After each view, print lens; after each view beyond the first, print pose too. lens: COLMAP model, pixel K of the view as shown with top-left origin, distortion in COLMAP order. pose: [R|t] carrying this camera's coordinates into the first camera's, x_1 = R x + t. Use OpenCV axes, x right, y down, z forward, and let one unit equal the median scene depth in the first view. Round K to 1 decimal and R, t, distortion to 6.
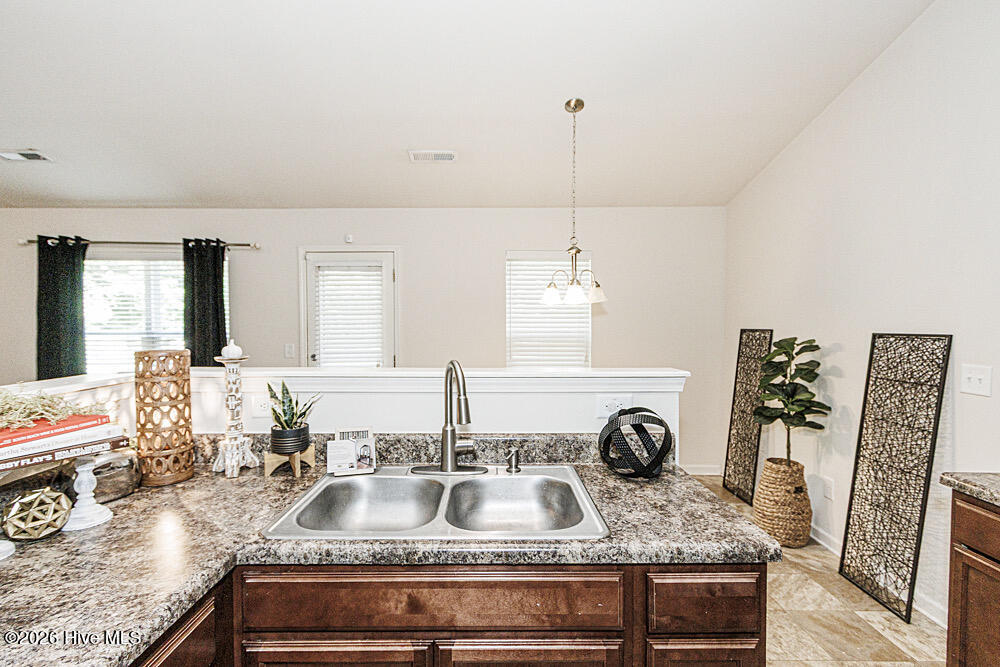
lens RADIAL K [[463.4, 0, 496.2], [0, 463.4, 339.8], [0, 0, 1]] dist [0.009697, -0.002900]
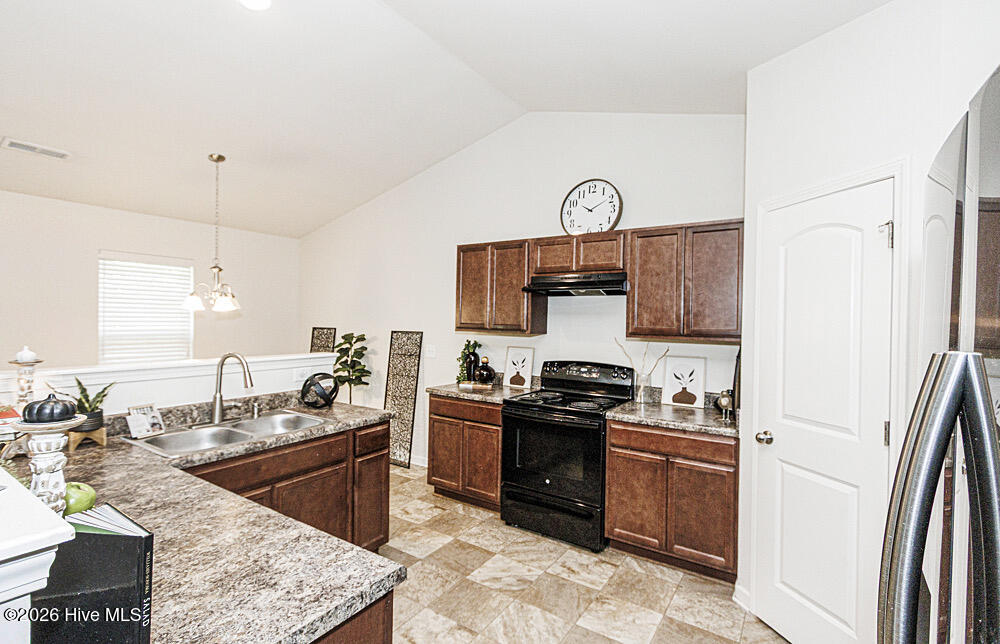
lens RADIAL K [[448.4, 0, 496.9], [0, 448.4, 325.0], [0, 0, 1]] dist [0.001142, 0.000023]
pose [[0.547931, -0.000342, 0.836524, -0.454090], [0.012653, 0.999889, -0.007879, -0.015866], [-0.836428, 0.014902, 0.547874, -0.343619]]
